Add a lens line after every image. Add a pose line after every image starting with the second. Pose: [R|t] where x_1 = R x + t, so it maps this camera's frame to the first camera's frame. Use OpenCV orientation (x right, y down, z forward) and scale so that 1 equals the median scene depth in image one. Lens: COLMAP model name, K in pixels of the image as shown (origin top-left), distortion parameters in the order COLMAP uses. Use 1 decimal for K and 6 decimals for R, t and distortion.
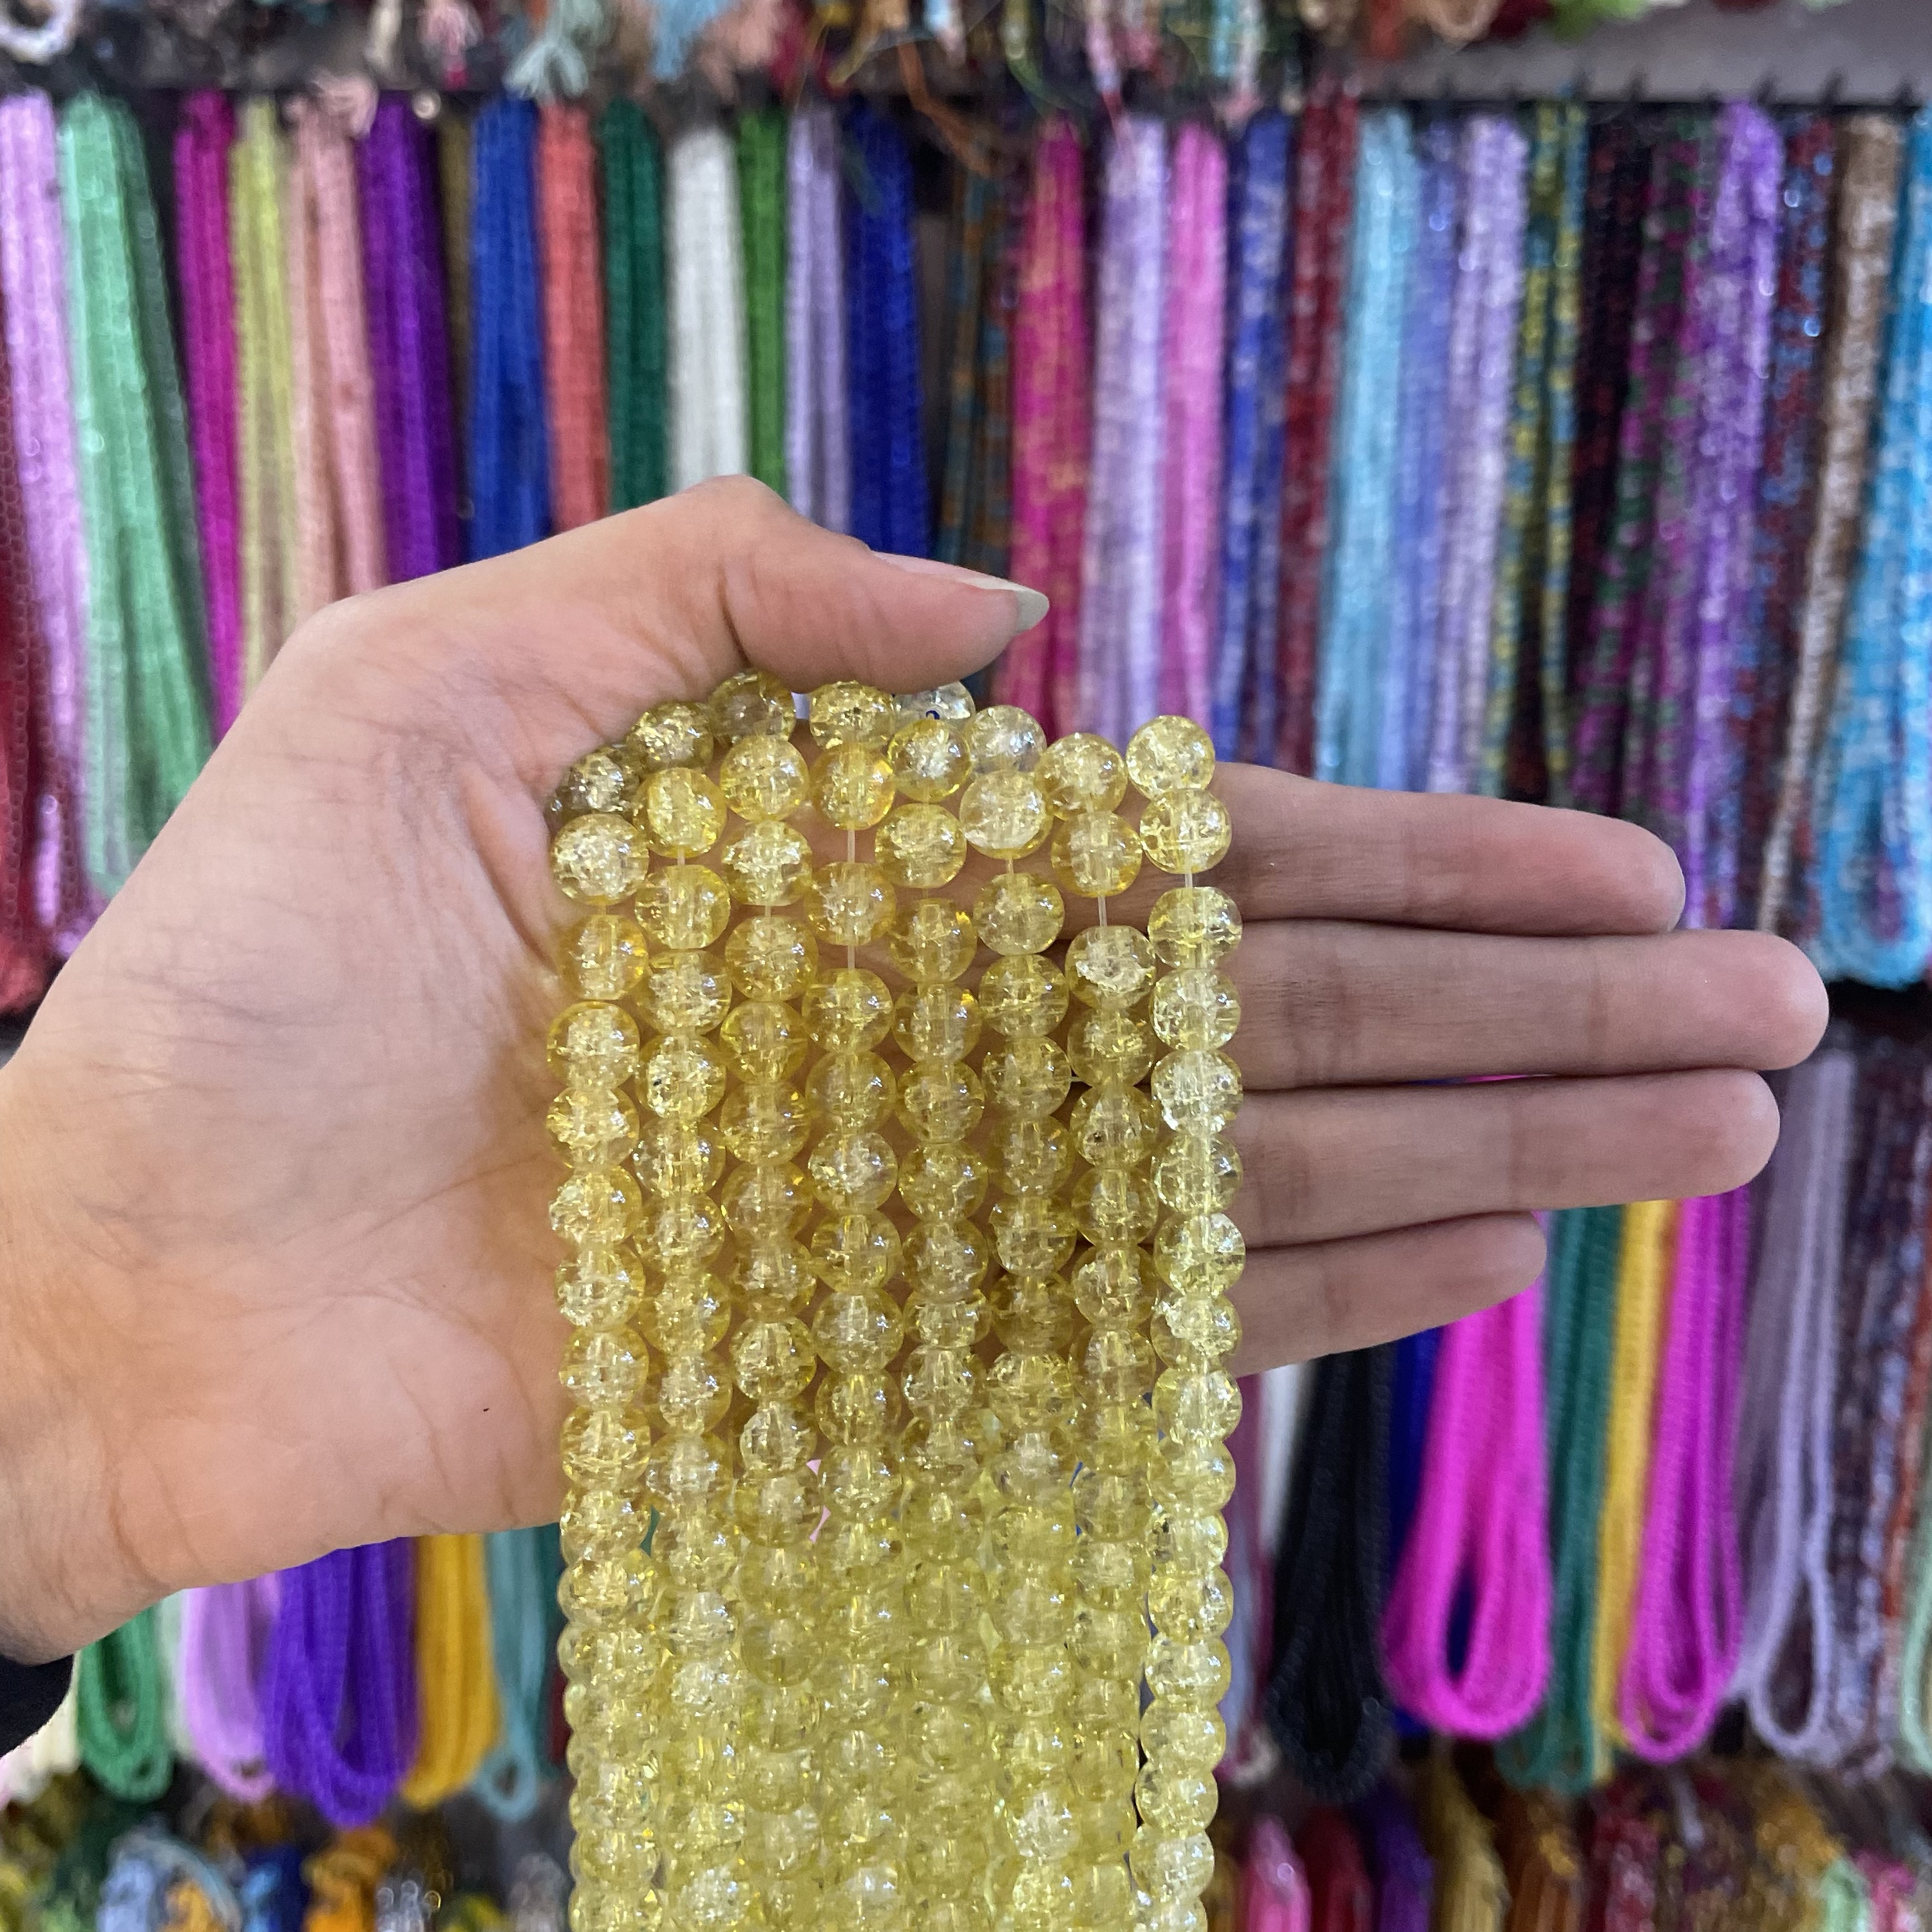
lens RADIAL K [[2049.3, 0, 969.6], [0, 2049.3, 966.6], [0, 0, 1]] dist [0.002852, 0.000000]
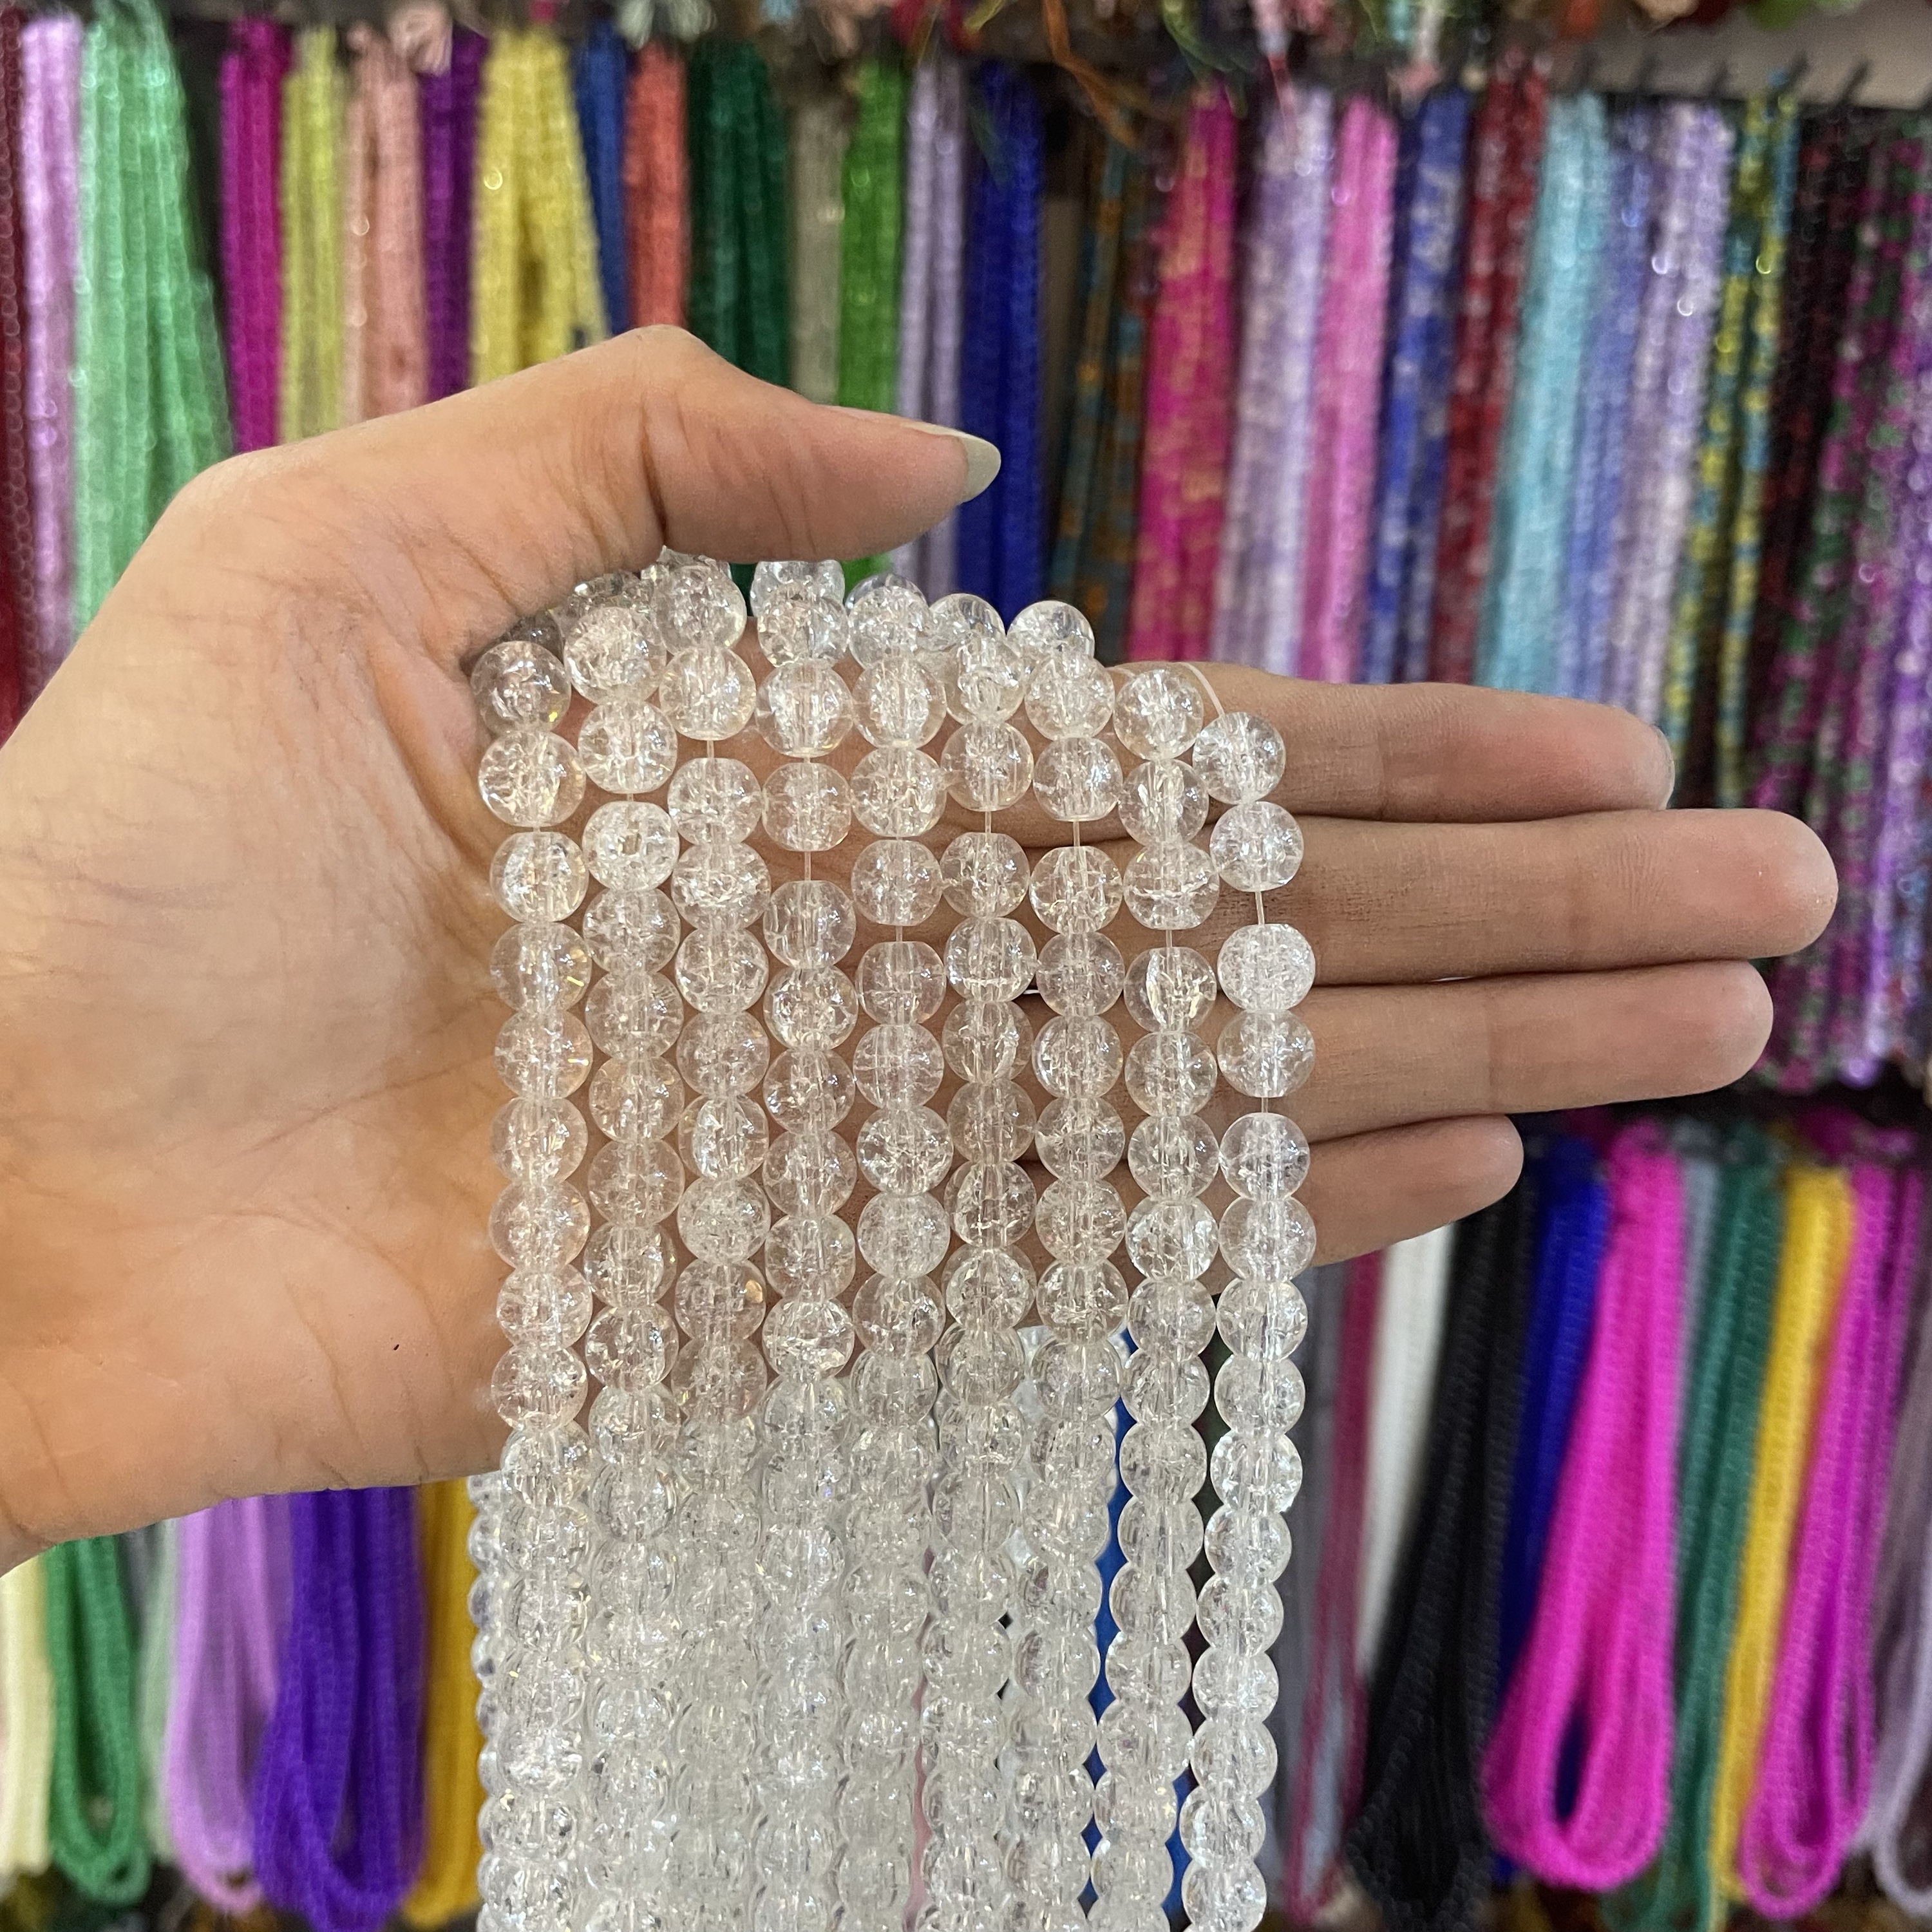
lens RADIAL K [[2049.3, 0, 998.3], [0, 2049.3, 1003.3], [0, 0, 1]] dist [0.002852, 0.000000]
pose [[0.999256, 0.037959, 0.006784, -0.039987], [-0.037966, 0.999279, 0.000974, -0.010368], [-0.006742, -0.001230, 0.999977, 0.103440]]
